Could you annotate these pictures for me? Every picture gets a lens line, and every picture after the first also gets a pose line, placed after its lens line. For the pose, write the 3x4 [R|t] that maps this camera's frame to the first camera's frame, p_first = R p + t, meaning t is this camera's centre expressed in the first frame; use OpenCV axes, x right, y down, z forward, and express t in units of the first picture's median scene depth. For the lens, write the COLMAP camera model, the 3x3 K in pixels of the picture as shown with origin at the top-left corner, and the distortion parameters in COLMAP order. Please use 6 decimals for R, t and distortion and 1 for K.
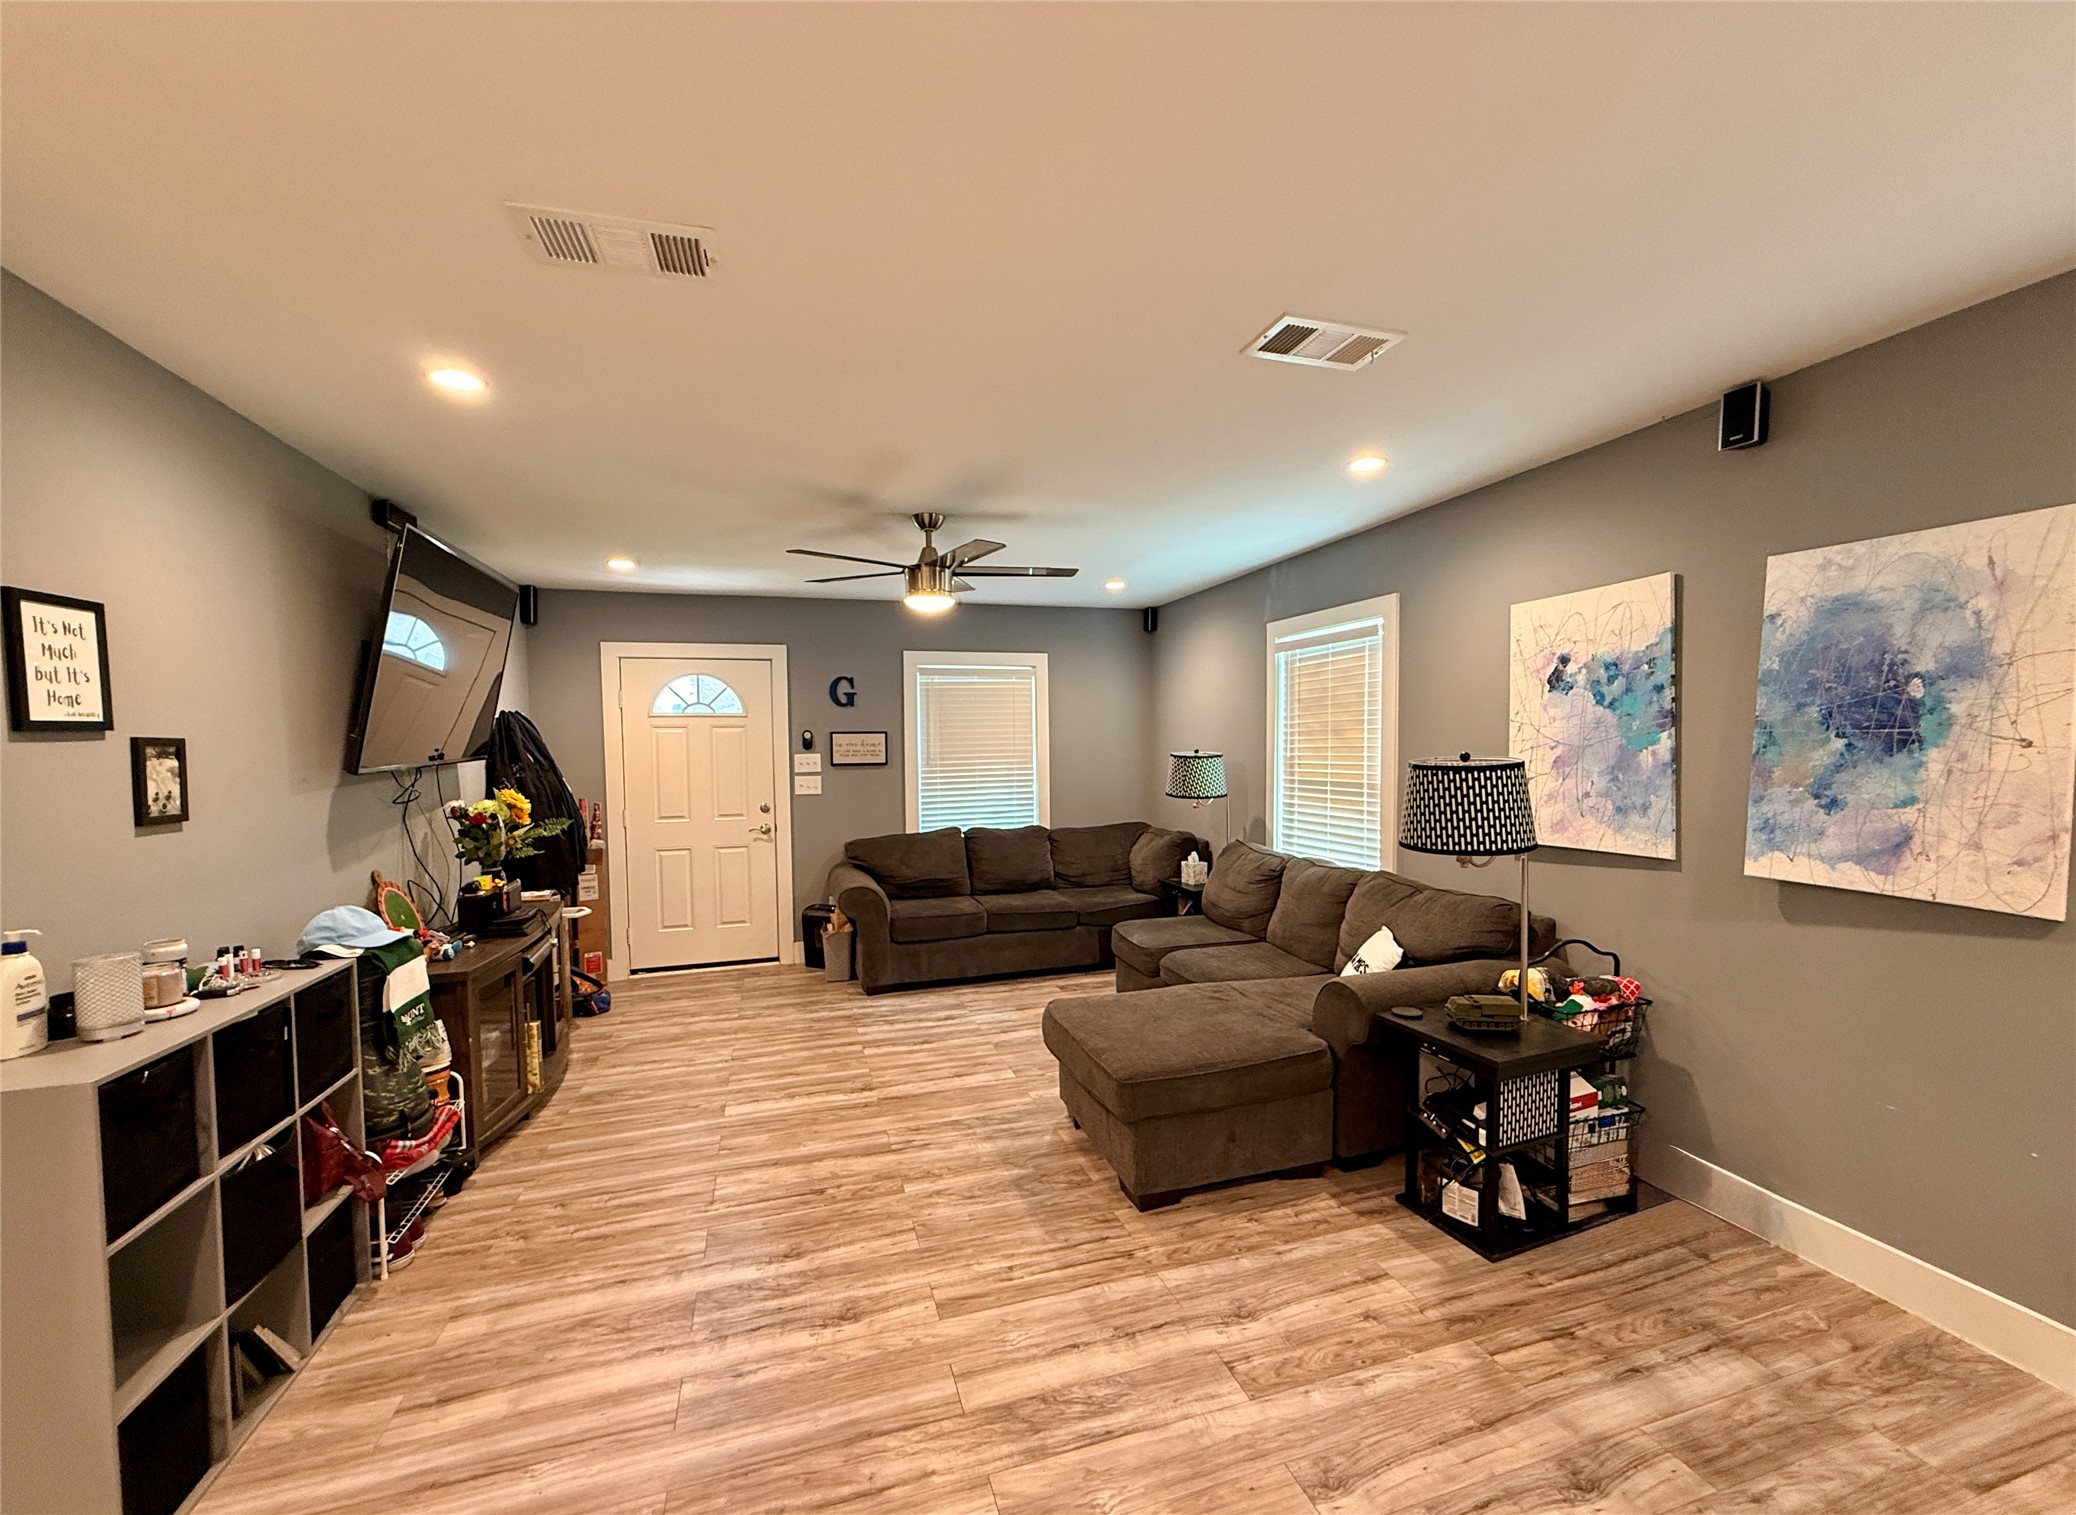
lens RADIAL K [[825.9, 0, 1076.1], [0, 825.9, 779.8], [0, 0, 1]] dist [0.001186, 0.000030]
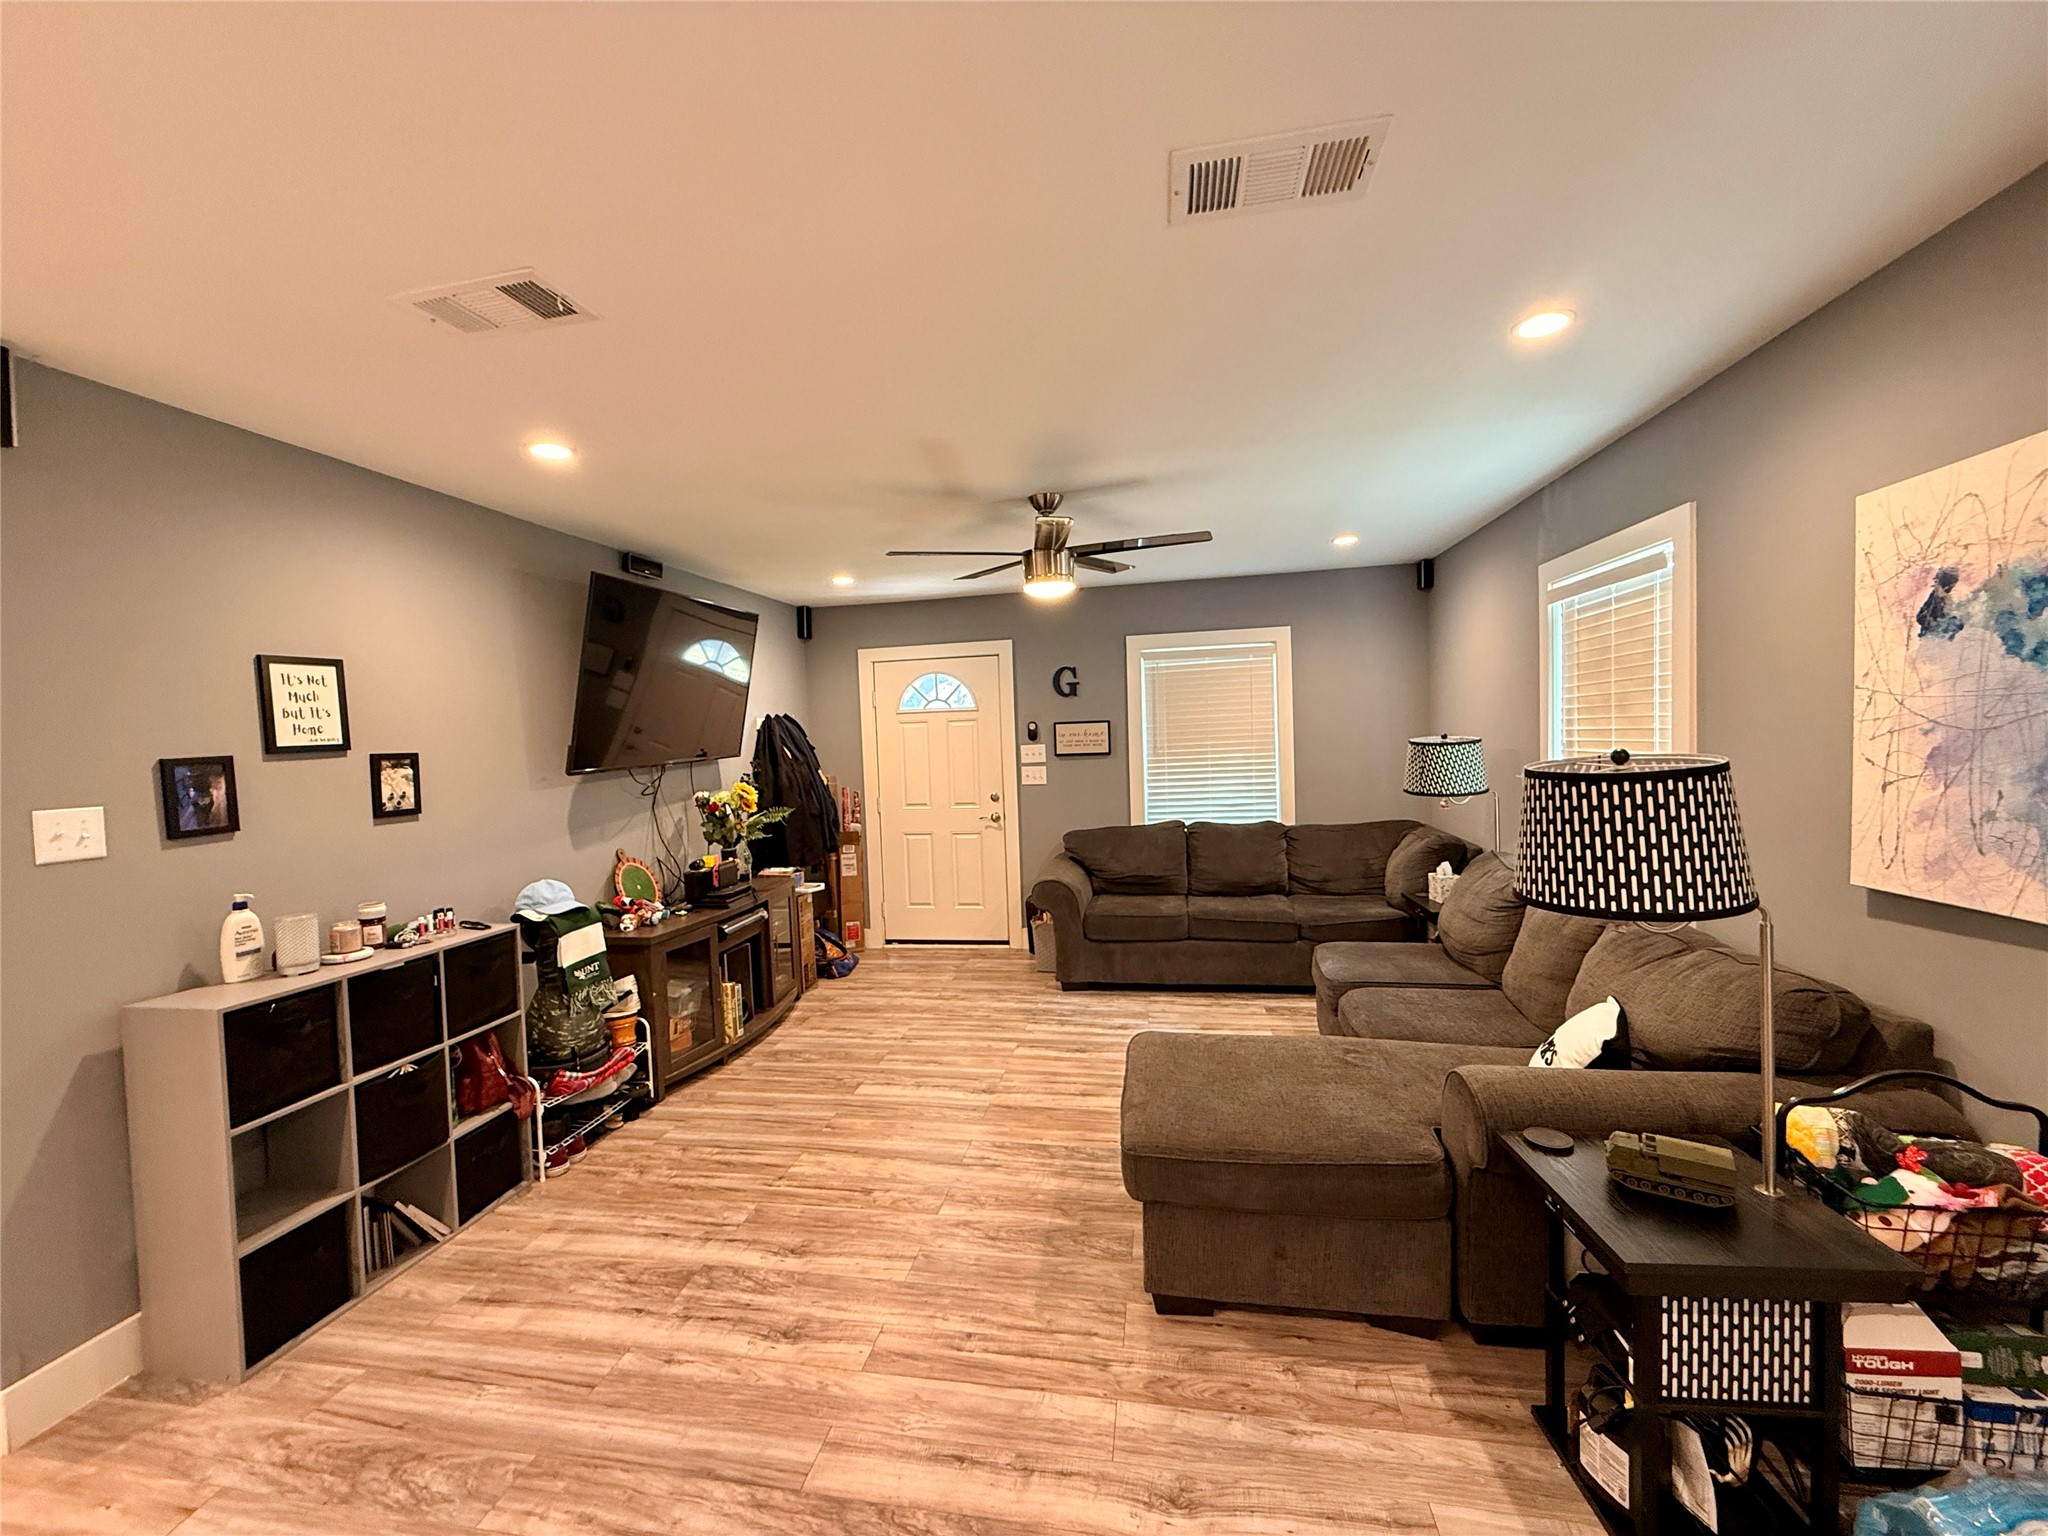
lens RADIAL K [[828.9, 0, 1024.0], [0, 828.9, 768.0], [0, 0, 1]] dist [0.000406, 0.000241]
pose [[0.879910, -0.000159, -0.475140, 0.316326], [0.004436, 0.999959, 0.007881, -0.022358], [0.475120, -0.009042, 0.879875, 0.195924]]
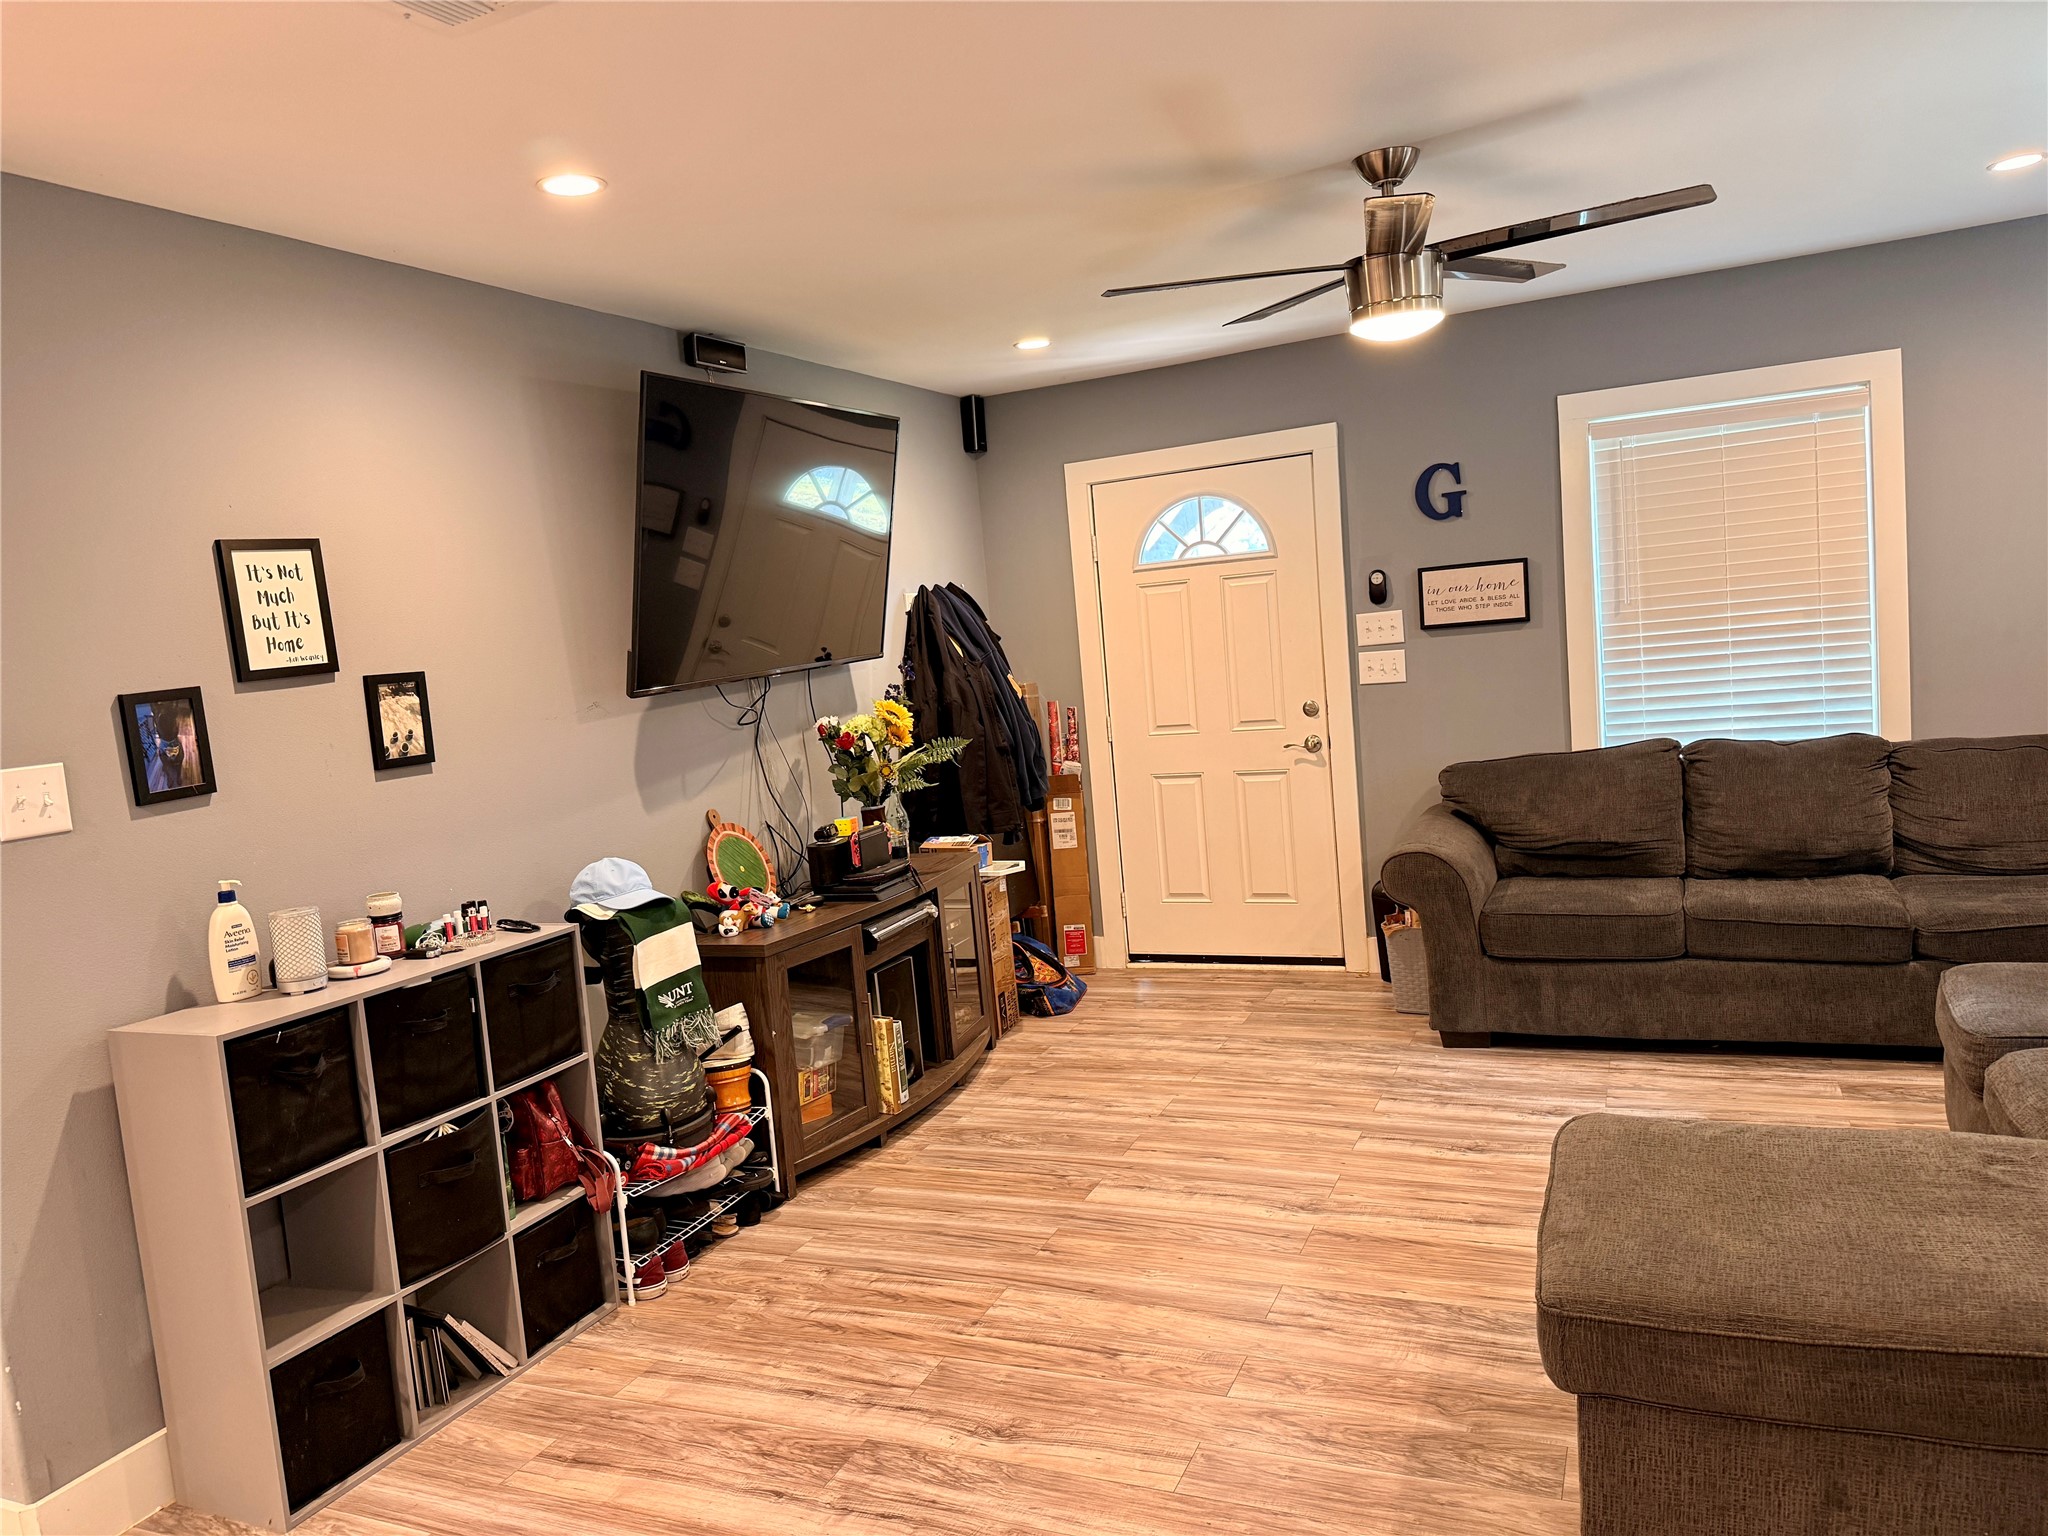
lens RADIAL K [[1452.0, 0, 1010.8], [0, 1452.0, 772.6], [0, 0, 1]] dist [0.168551, -0.347937]
pose [[0.739286, 0.015033, -0.673224, 0.352773], [0.049649, 0.995813, 0.076757, -0.022713], [0.671559, -0.090170, 0.735444, 0.161999]]
